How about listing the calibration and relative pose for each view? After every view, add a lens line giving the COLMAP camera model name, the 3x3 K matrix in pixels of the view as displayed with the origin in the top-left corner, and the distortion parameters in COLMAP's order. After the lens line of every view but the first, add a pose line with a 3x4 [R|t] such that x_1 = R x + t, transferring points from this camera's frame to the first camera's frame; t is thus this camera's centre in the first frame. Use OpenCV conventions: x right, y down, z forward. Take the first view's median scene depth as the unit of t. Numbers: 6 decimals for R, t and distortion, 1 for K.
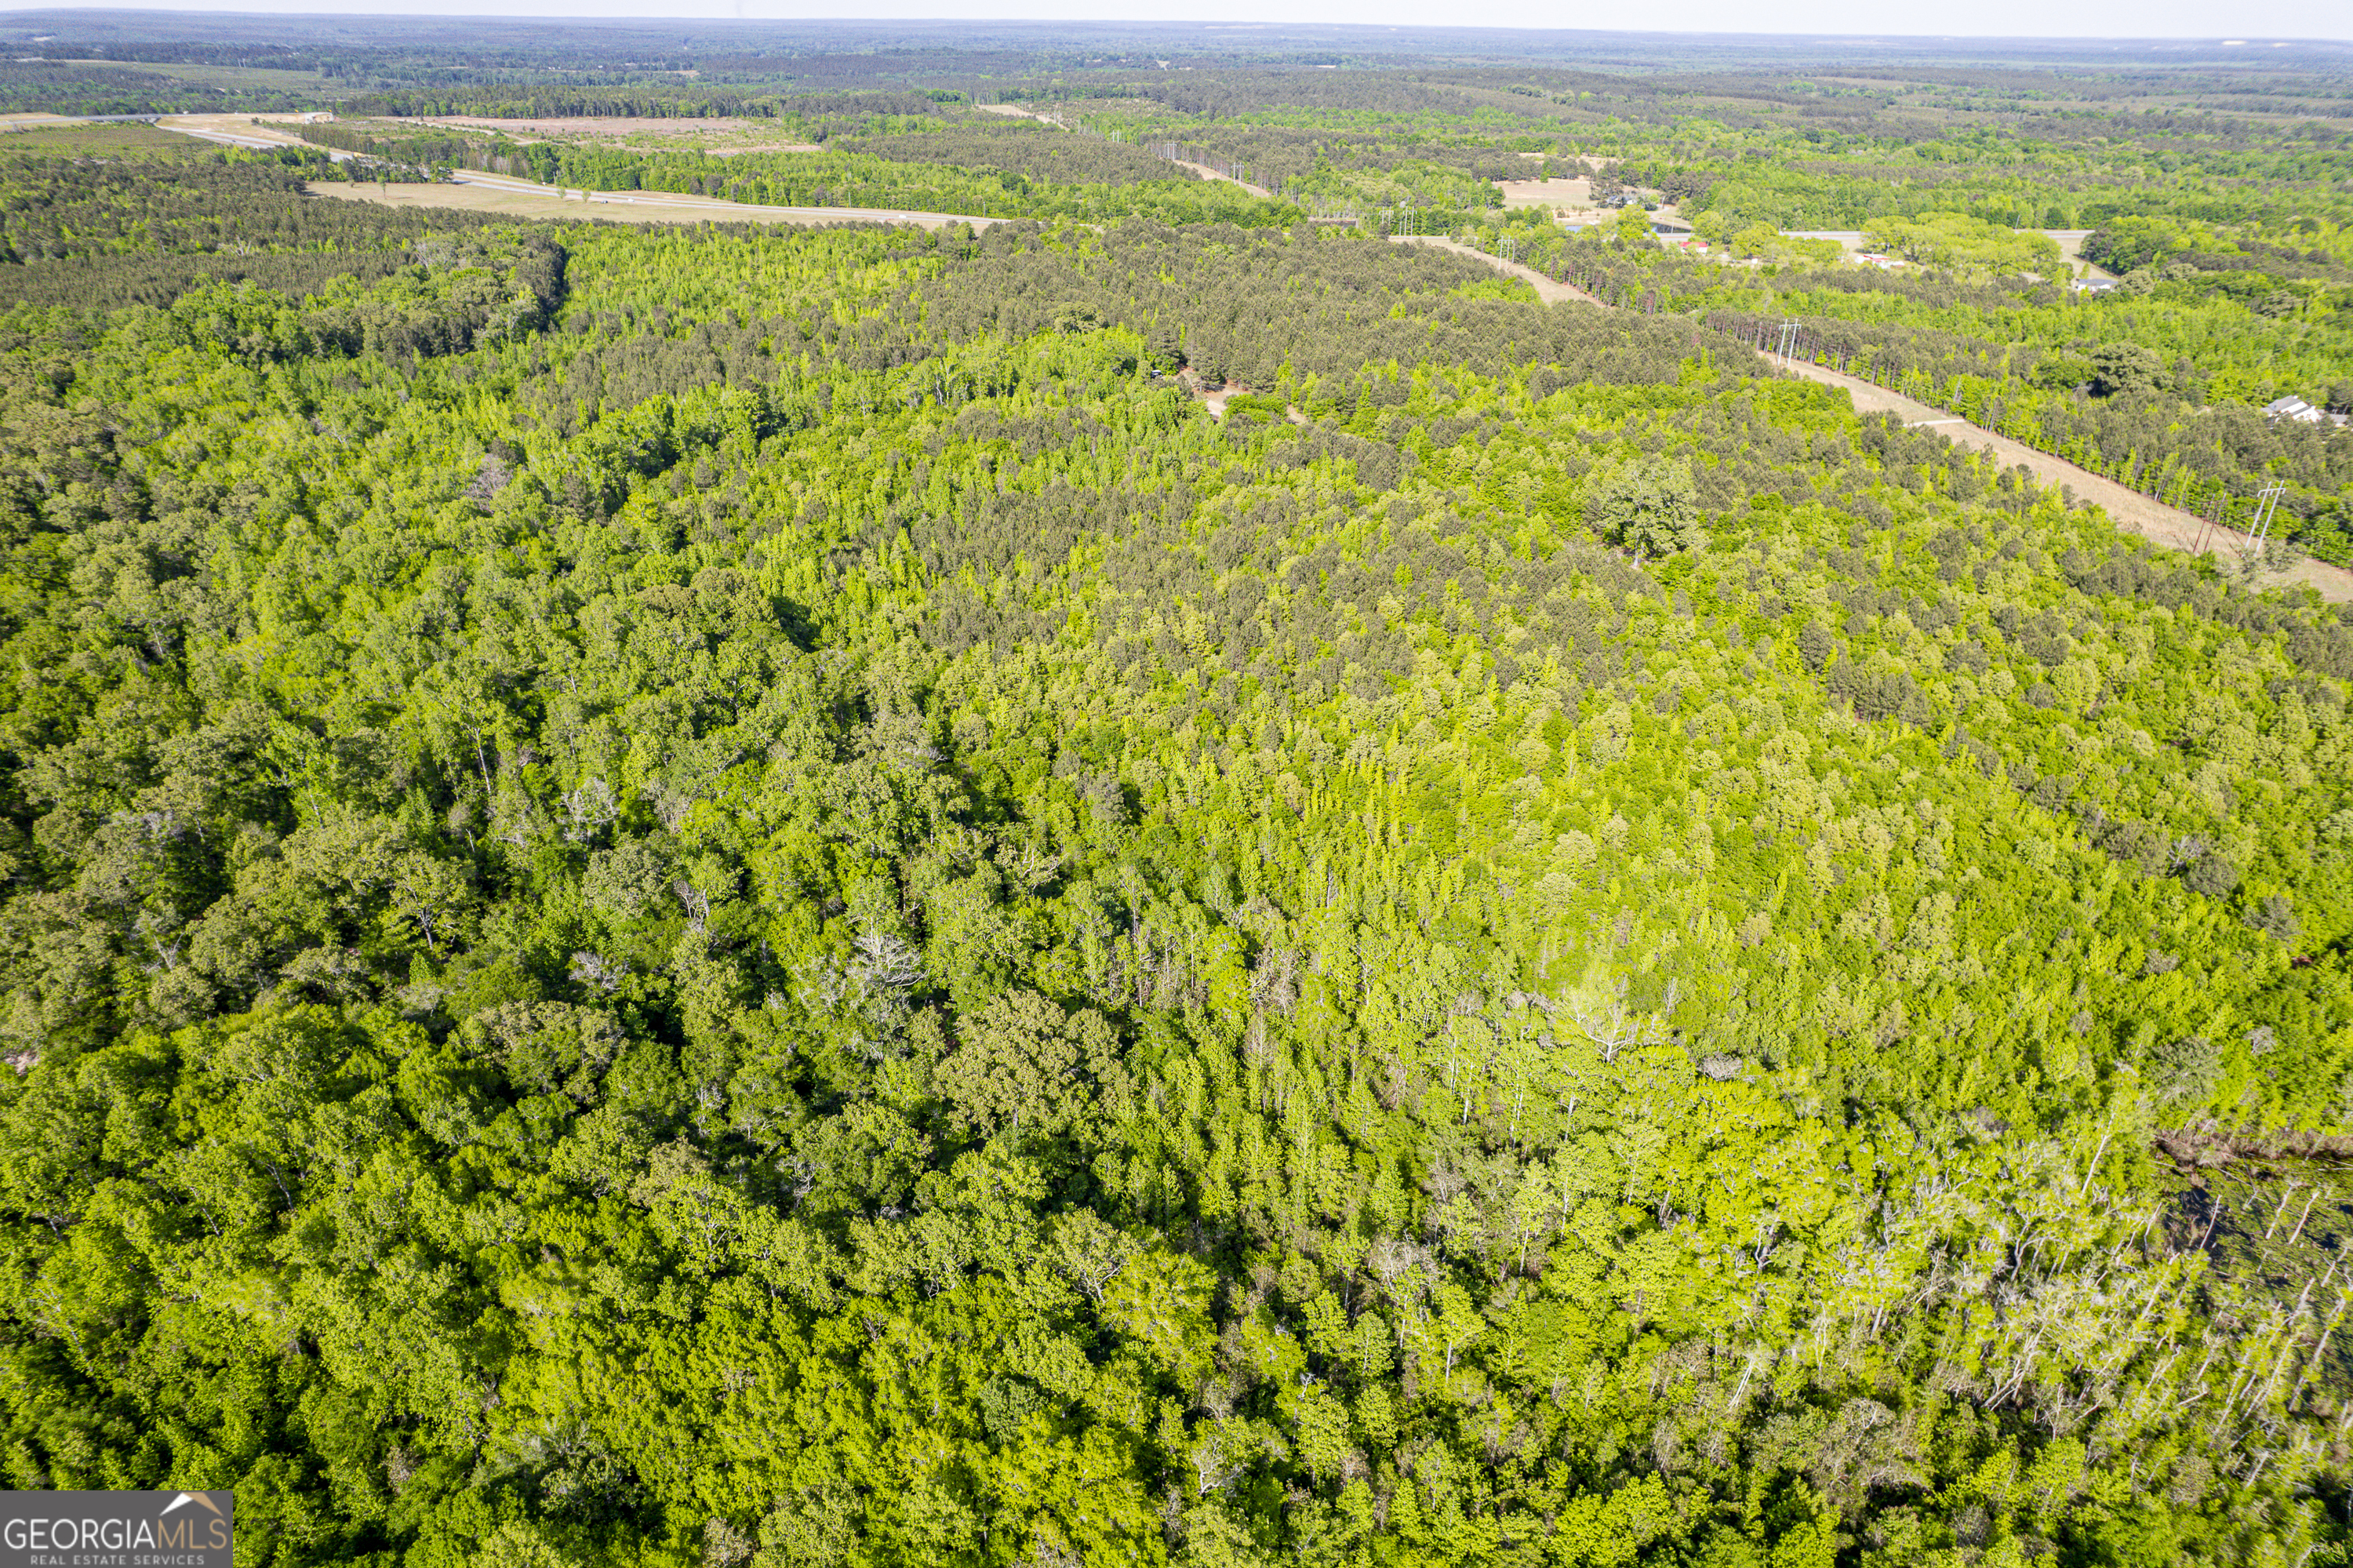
lens RADIAL K [[1526.0, 0, 1184.9], [0, 1526.0, 785.6], [0, 0, 1]] dist [-0.099768, 0.096625]
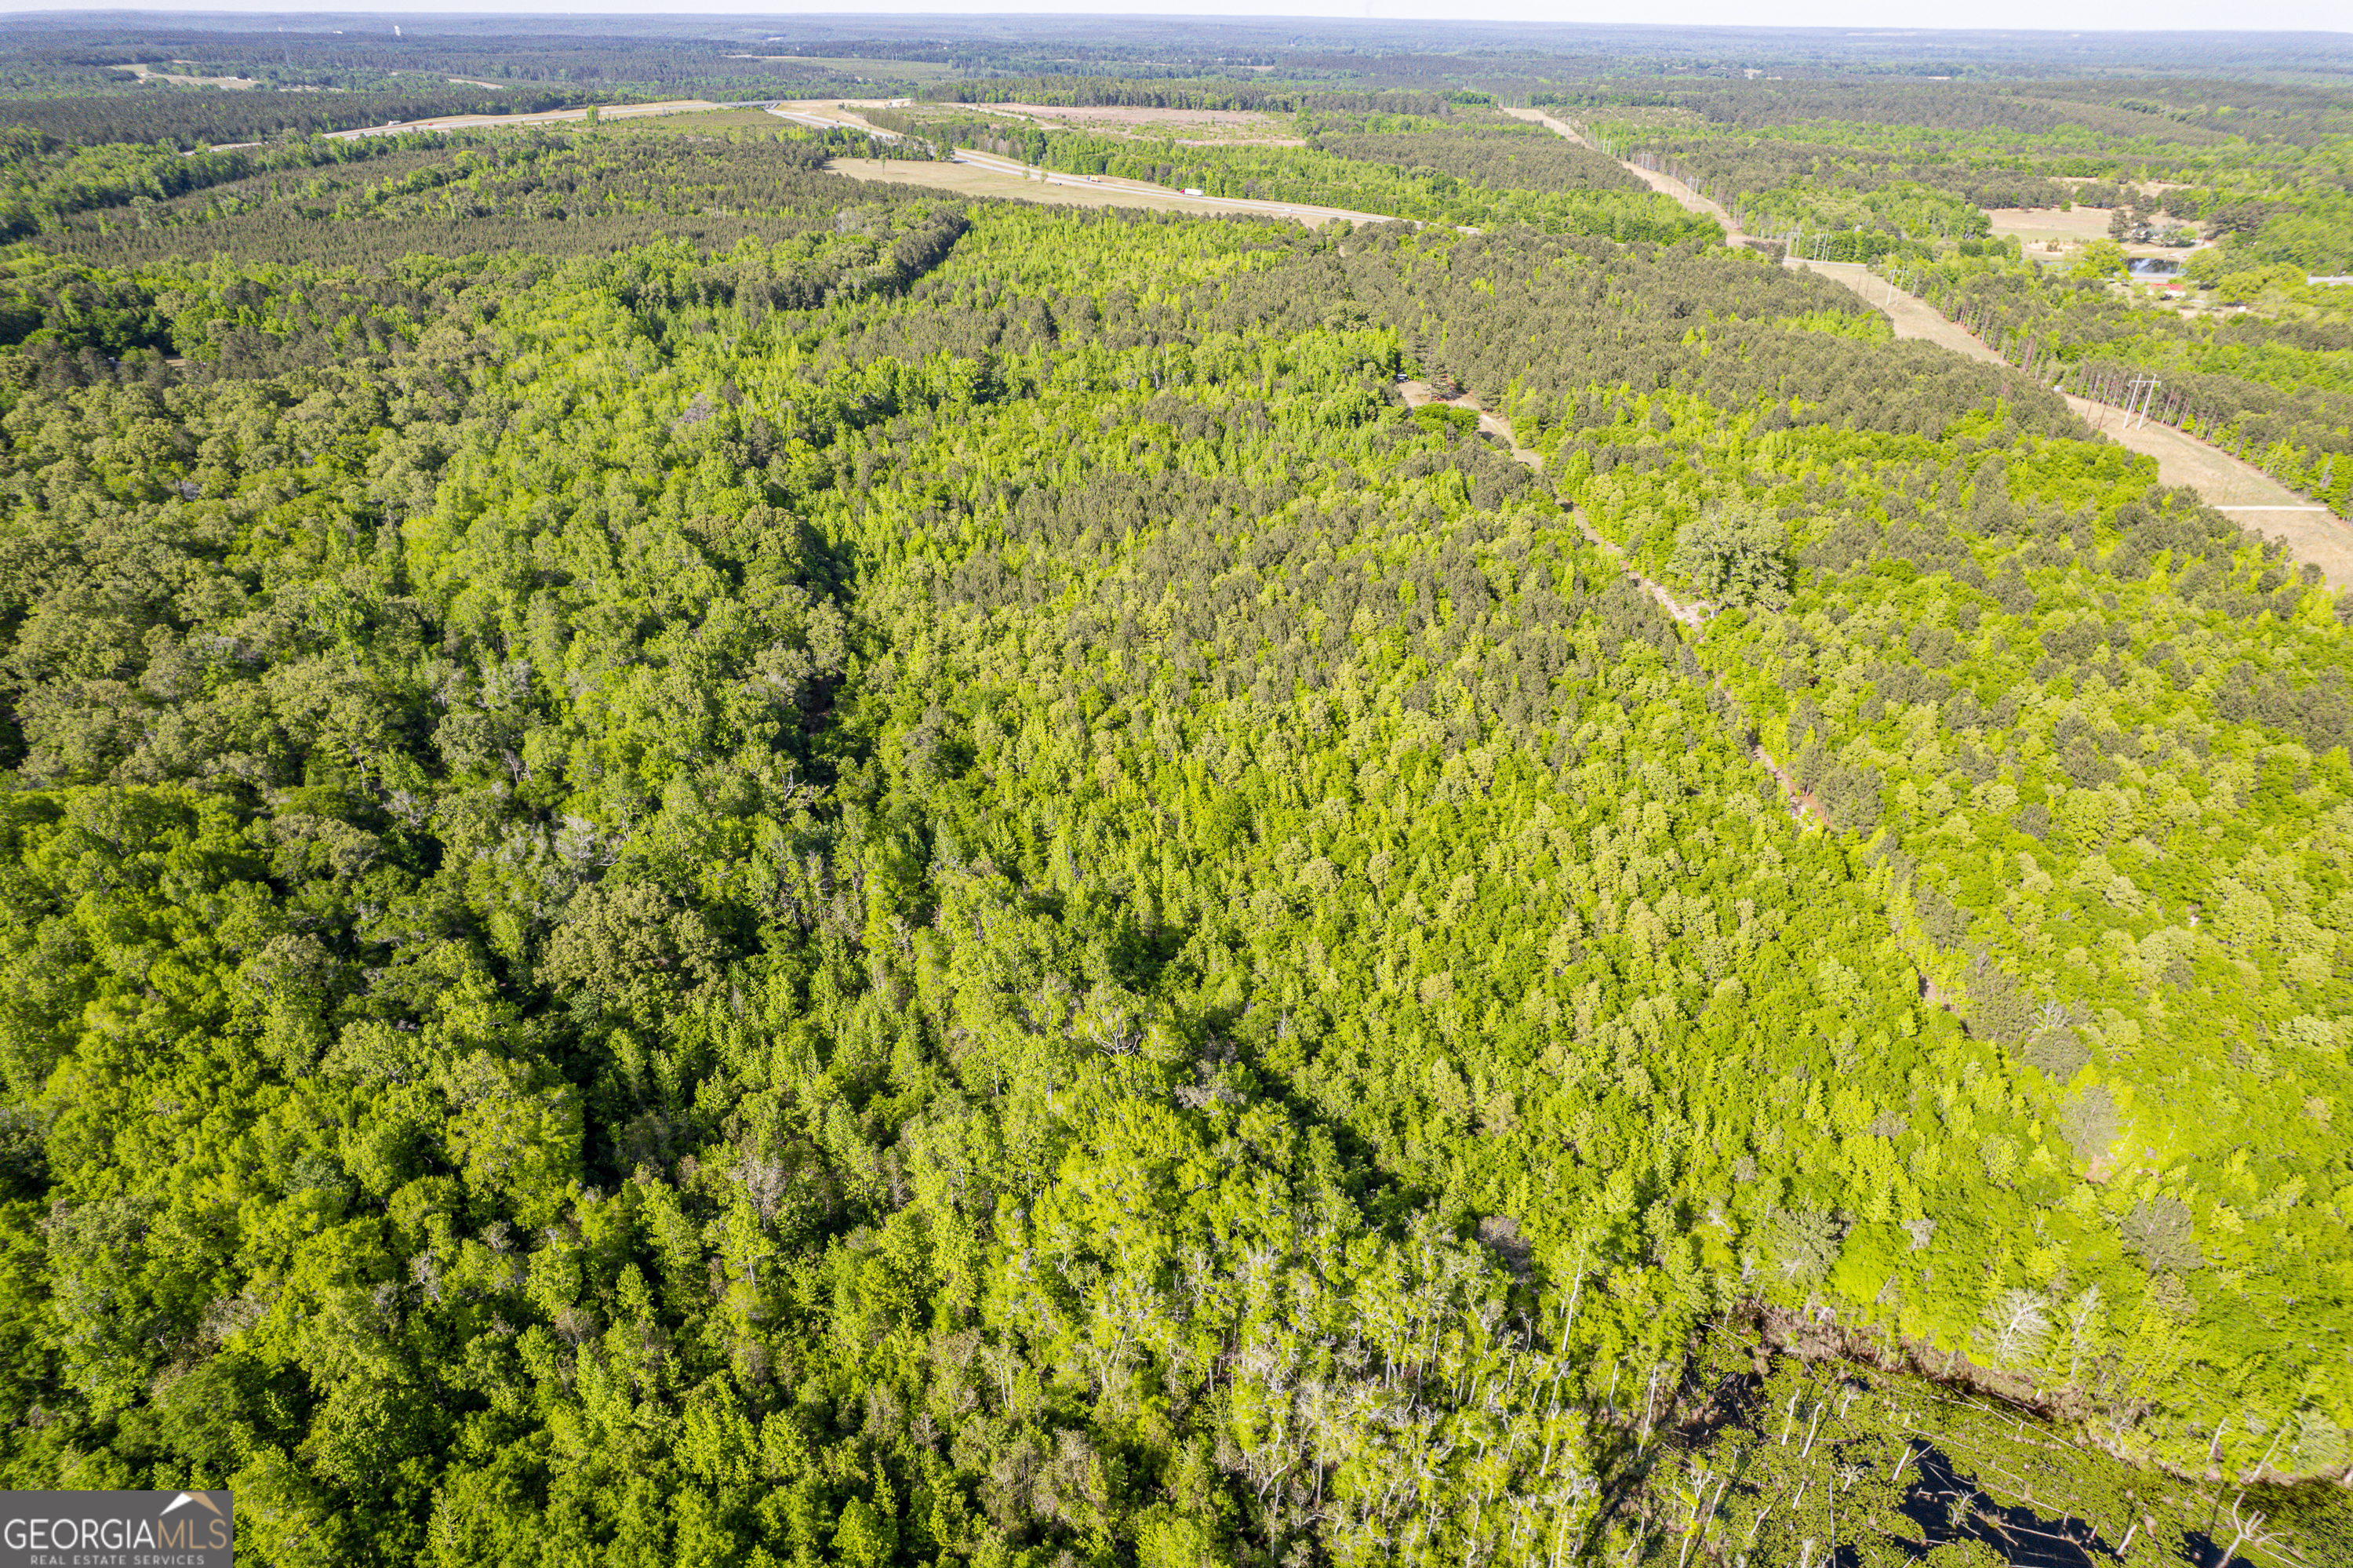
lens RADIAL K [[1526.0, 0, 1184.9], [0, 1526.0, 785.6], [0, 0, 1]] dist [-0.099768, 0.096625]
pose [[0.930742, 0.166246, -0.325701, 0.120089], [-0.166531, 0.985661, 0.027219, -0.006534], [0.325556, 0.028905, 0.945081, 0.013281]]
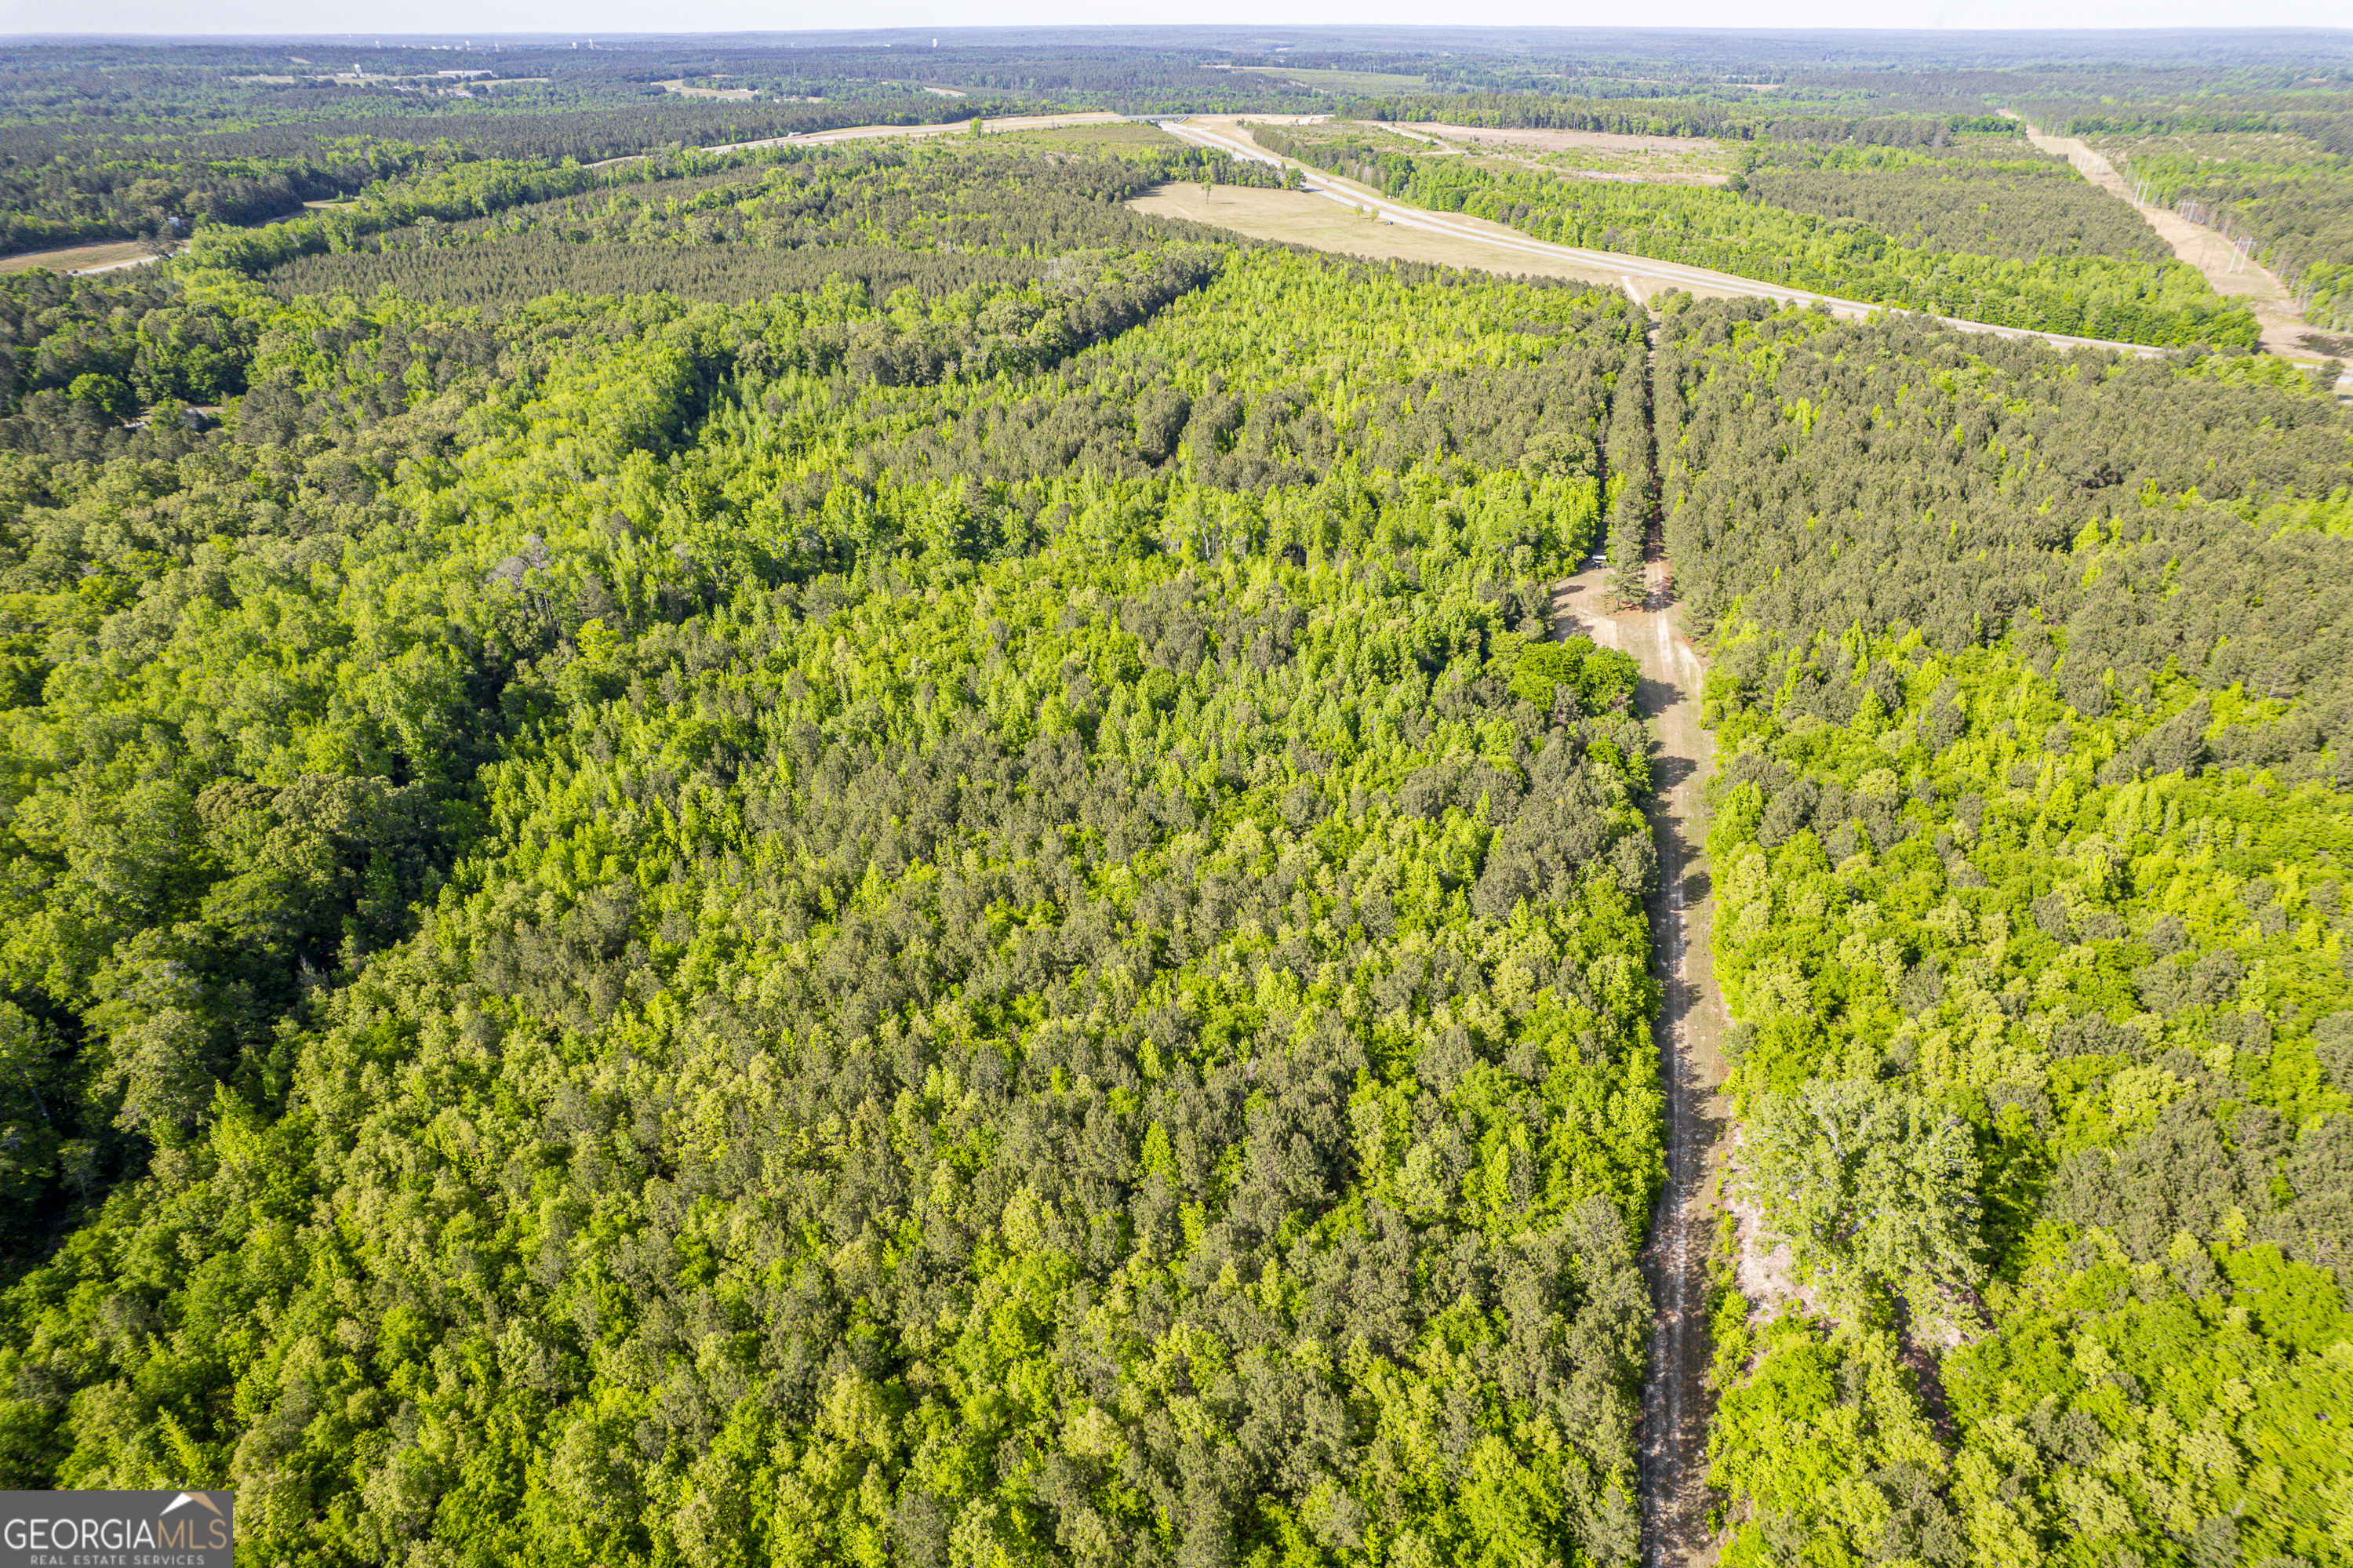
lens RADIAL K [[1526.0, 0, 1184.9], [0, 1526.0, 785.6], [0, 0, 1]] dist [-0.099768, 0.096625]
pose [[0.769330, 0.280417, -0.574019, 0.138756], [-0.283806, 0.955003, 0.086163, -0.101793], [0.572351, 0.096622, 0.814296, 0.201880]]
